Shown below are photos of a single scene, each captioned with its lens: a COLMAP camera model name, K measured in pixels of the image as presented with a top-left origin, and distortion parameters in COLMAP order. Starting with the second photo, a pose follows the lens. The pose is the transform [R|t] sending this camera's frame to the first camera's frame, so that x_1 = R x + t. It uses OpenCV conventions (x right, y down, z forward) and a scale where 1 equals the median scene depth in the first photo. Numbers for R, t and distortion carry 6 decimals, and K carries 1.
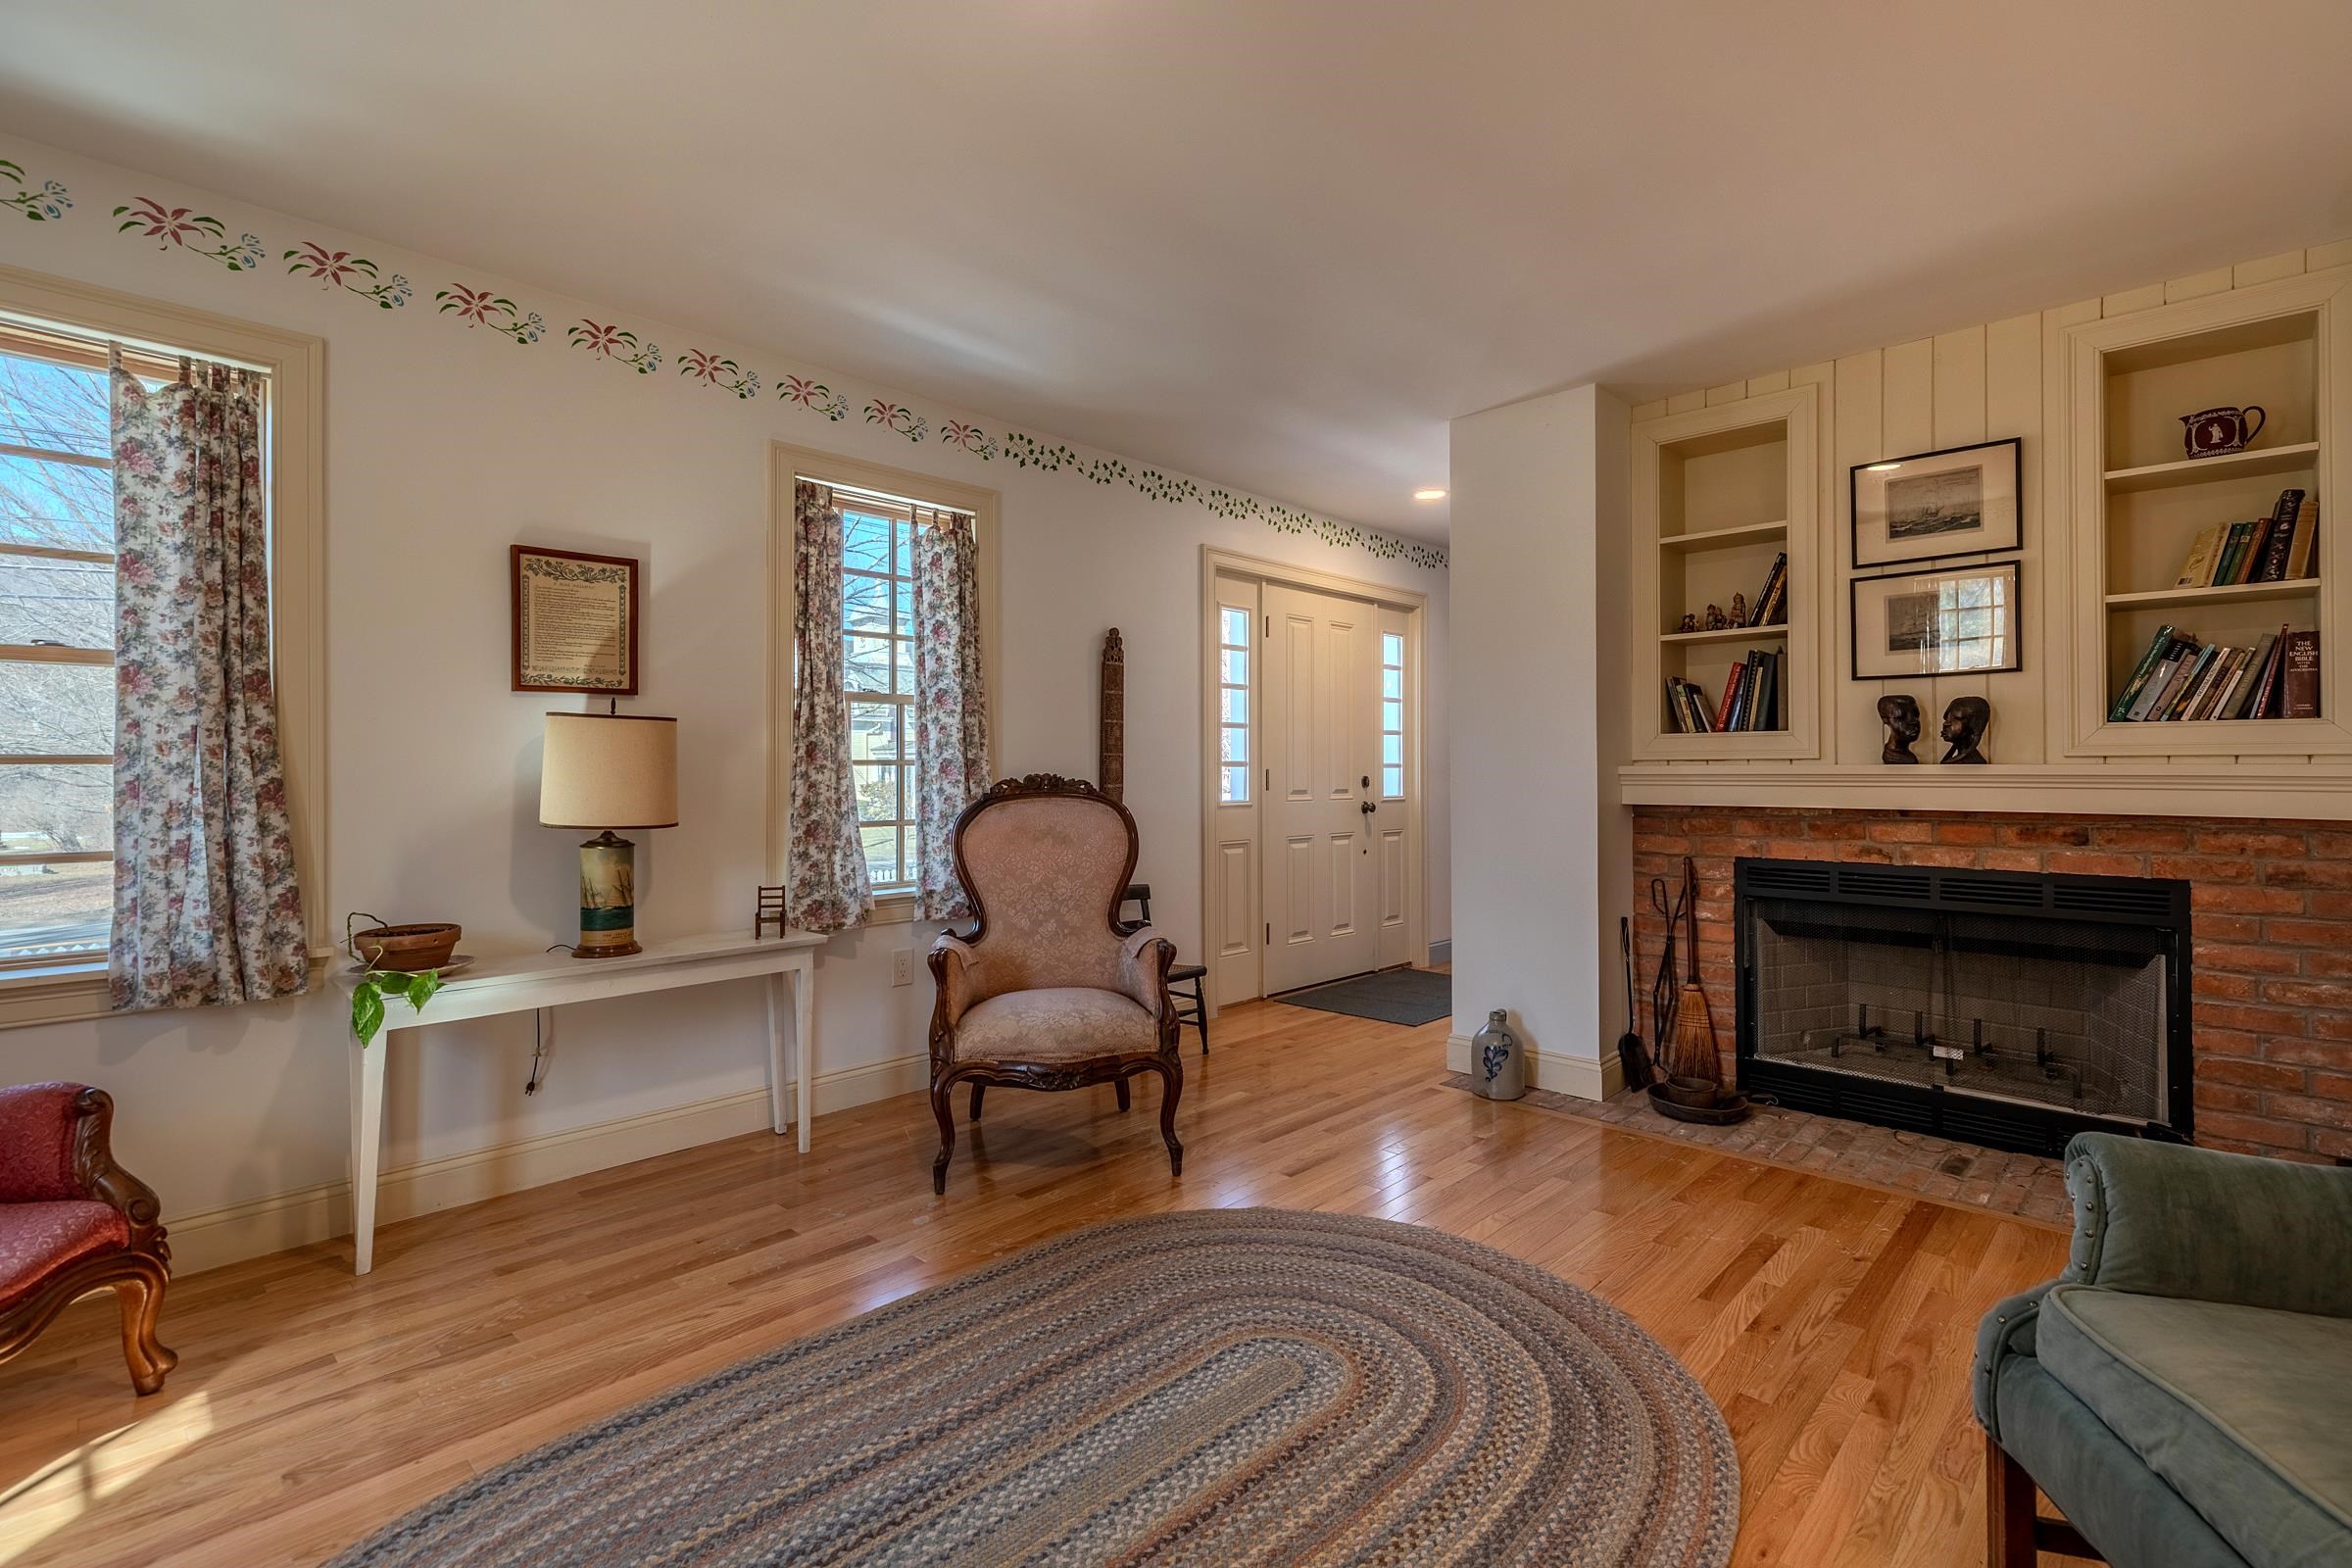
lens RADIAL K [[1085.0, 0, 1178.4], [0, 1085.0, 755.8], [0, 0, 1]] dist [0.006789, 0.000830]
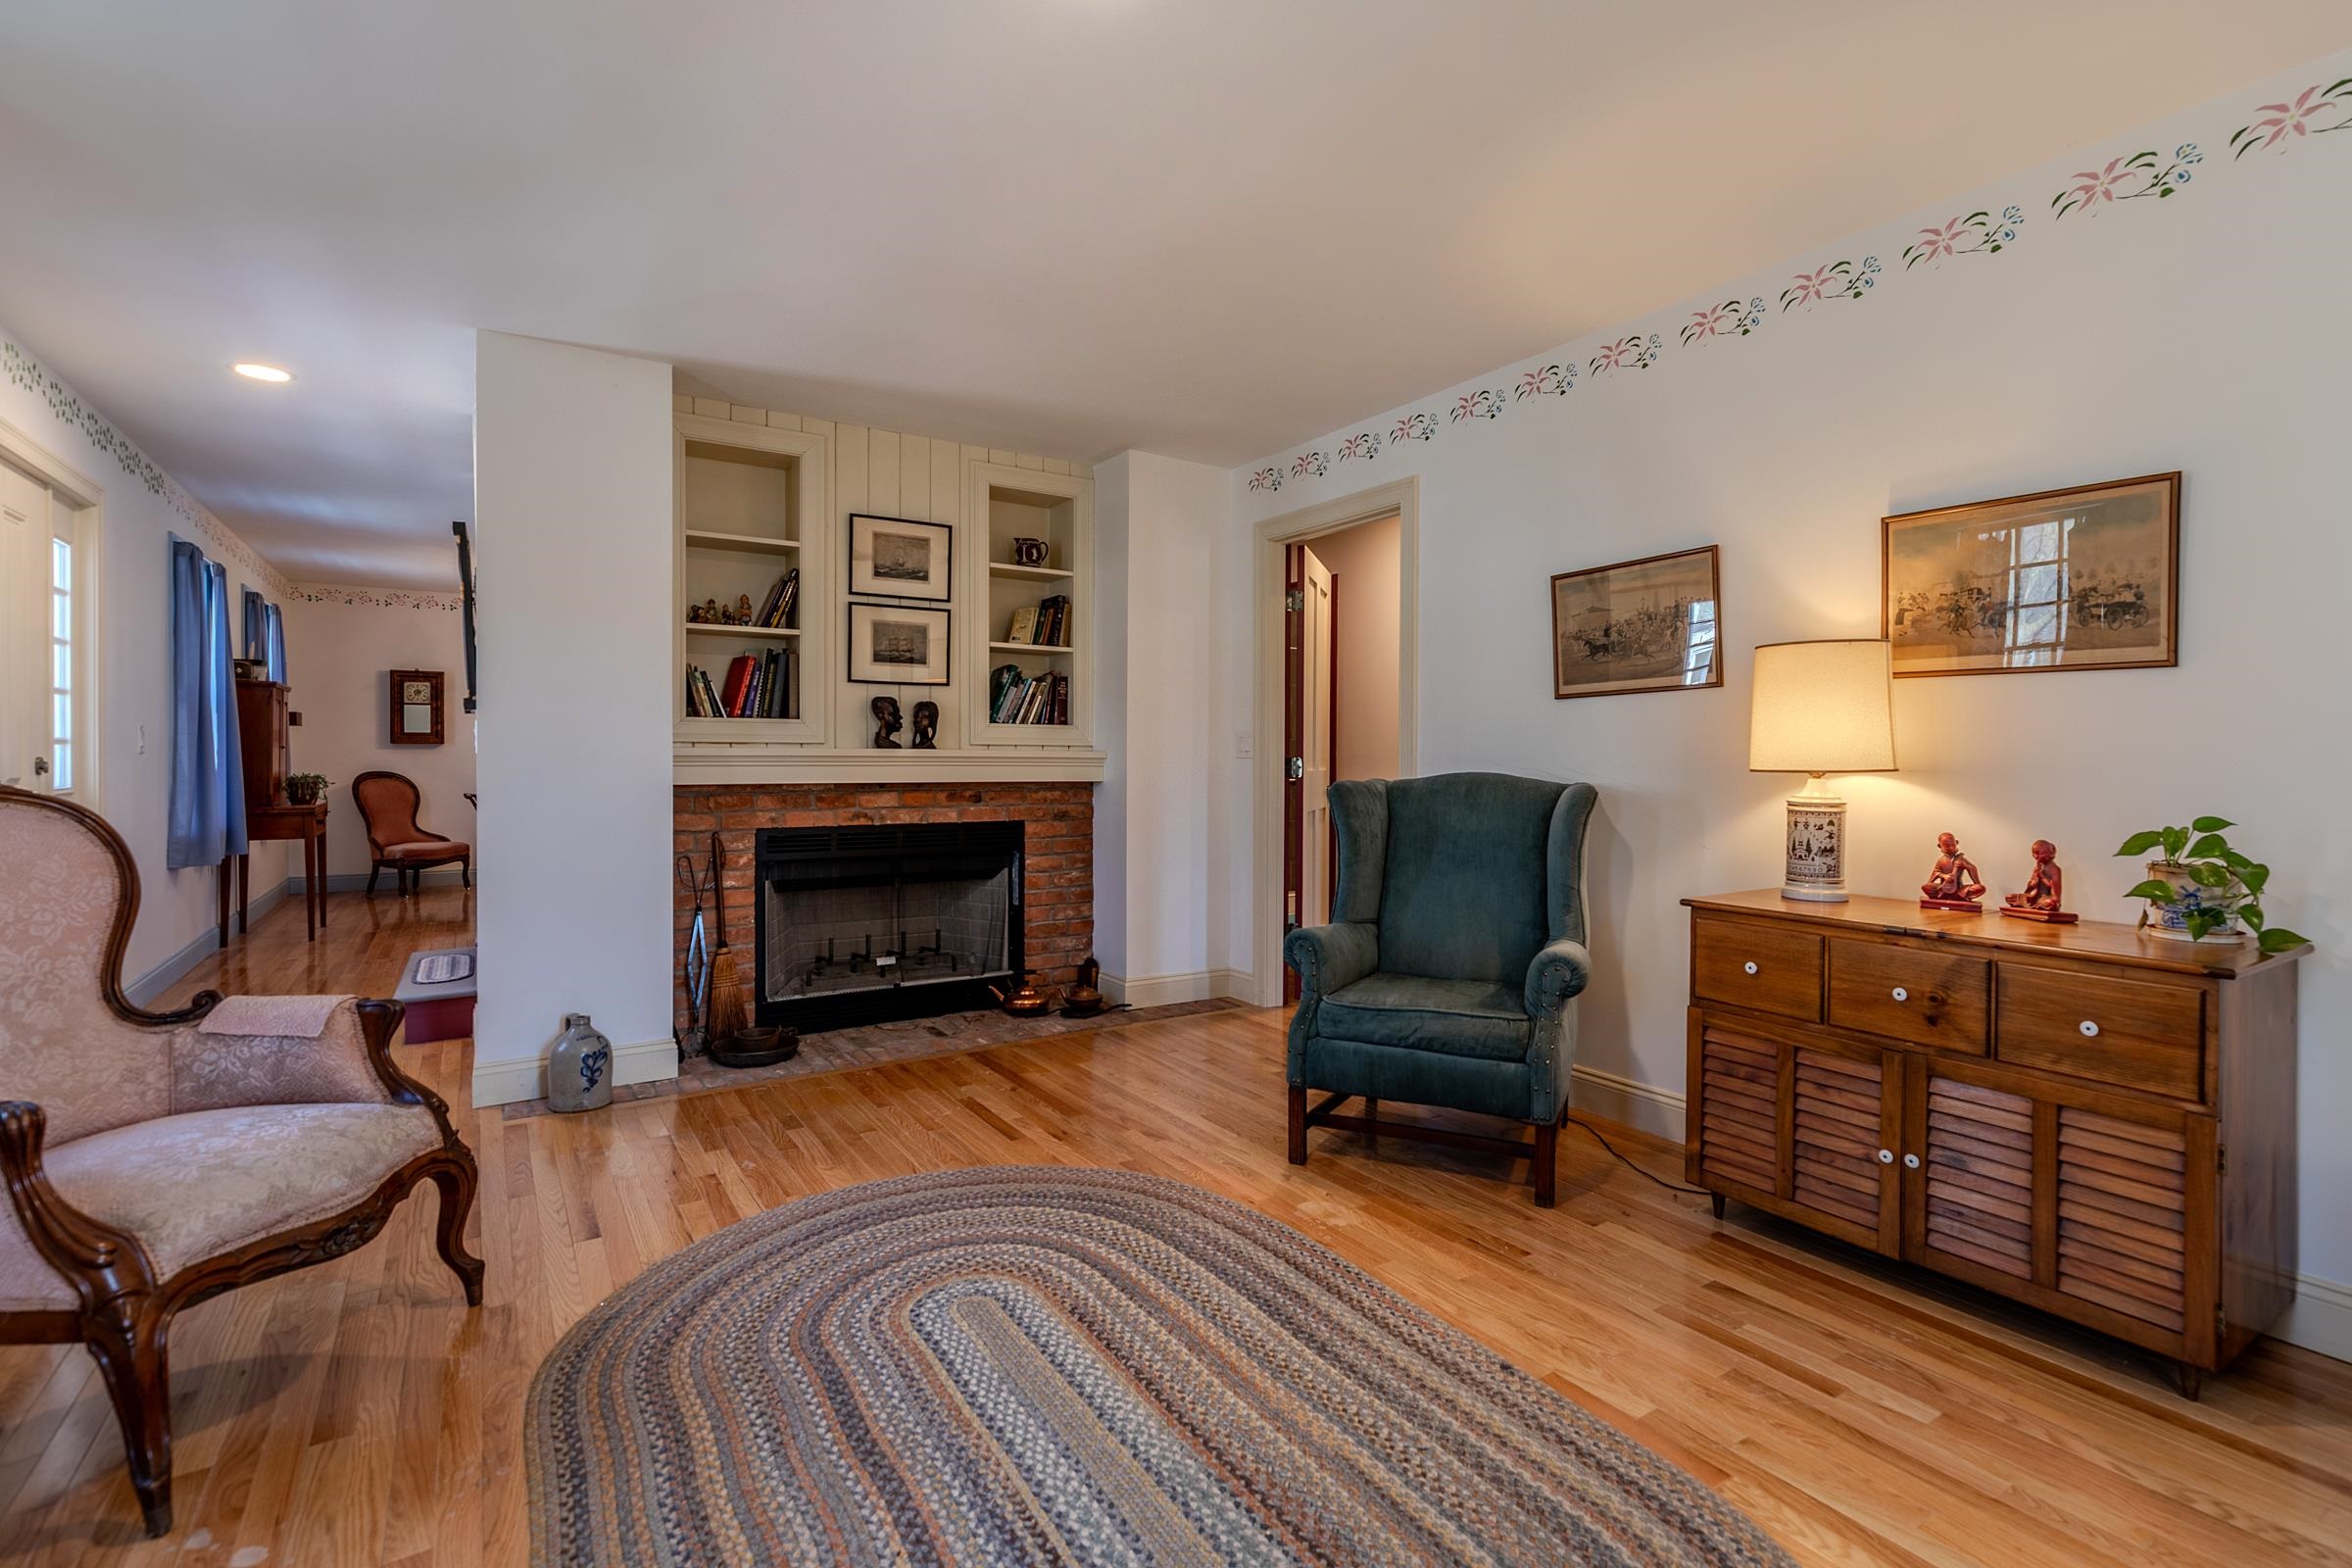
lens RADIAL K [[1083.9, 0, 1215.2], [0, 1083.9, 755.2], [0, 0, 1]] dist [0.004278, 0.000312]
pose [[0.209565, 0.002535, 0.977791, -0.579326], [-0.018800, 0.999822, 0.001437, 0.006829], [-0.977614, -0.018684, 0.209575, 0.347340]]
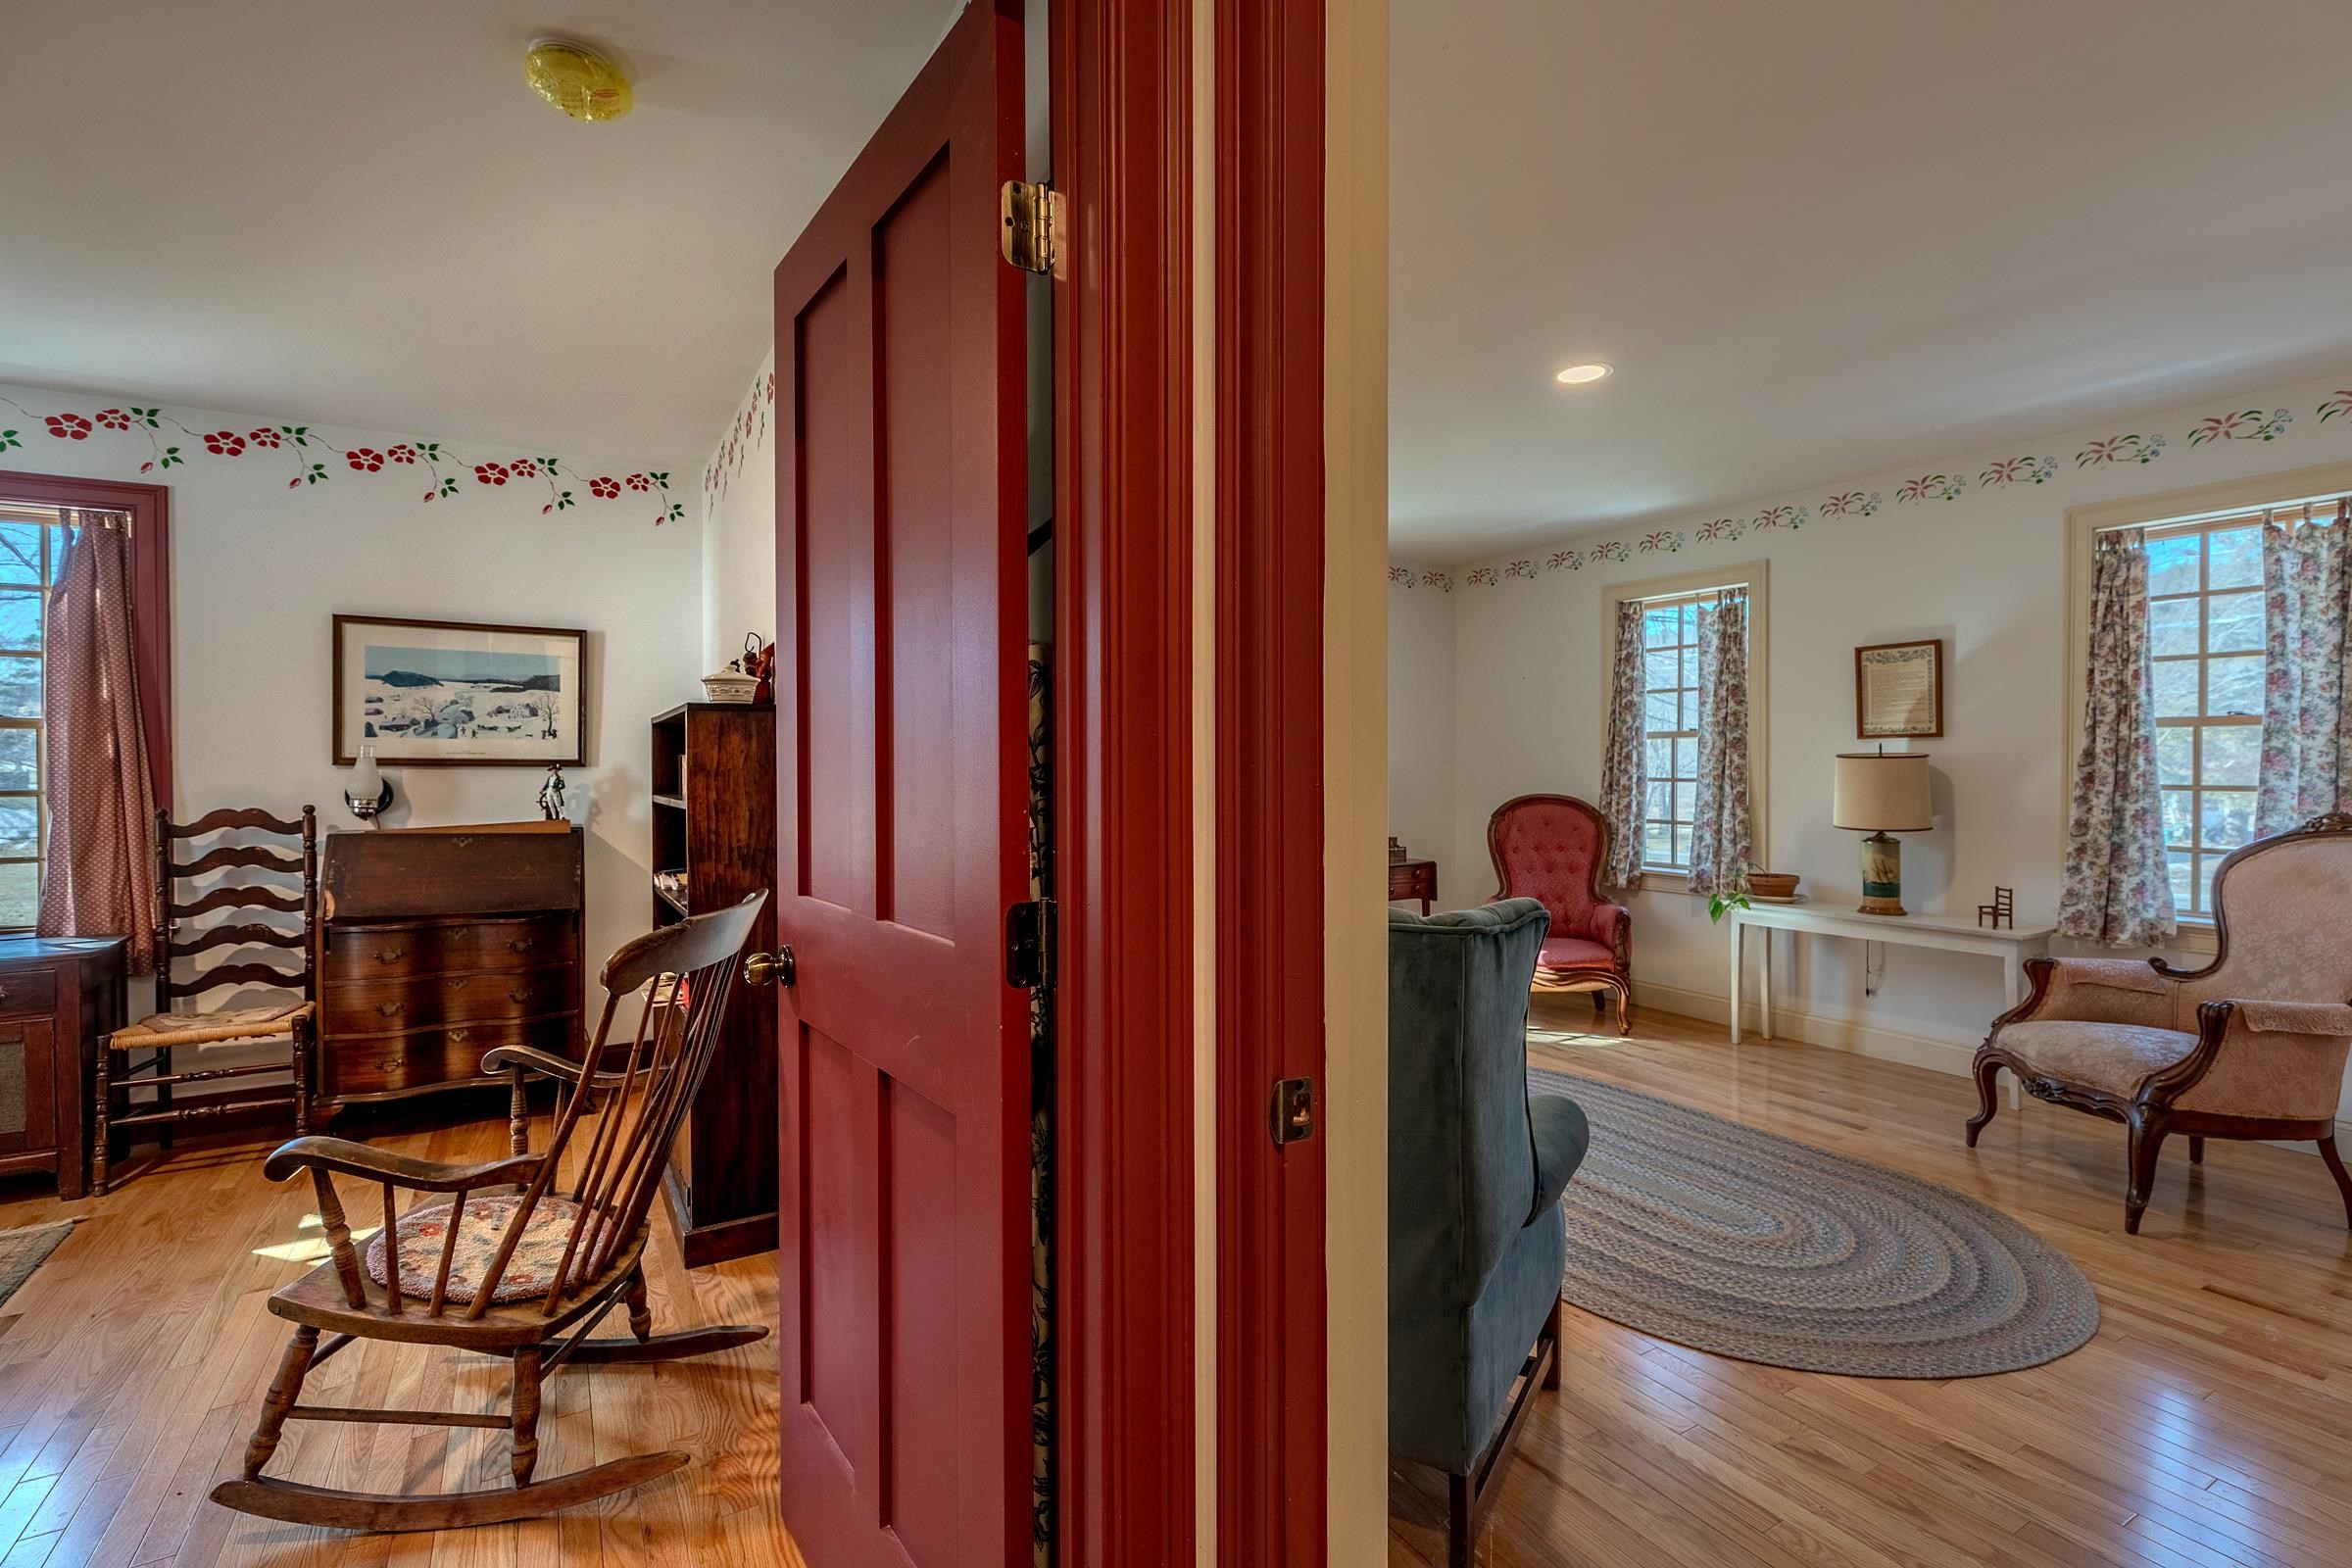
lens RADIAL K [[1085.0, 0, 1178.4], [0, 1085.0, 755.8], [0, 0, 1]] dist [0.006789, 0.000830]
pose [[-0.270657, -0.002547, -0.962672, 1.082832], [0.014667, 0.999870, -0.006769, -0.036234], [0.962564, -0.015952, -0.270585, 0.435408]]
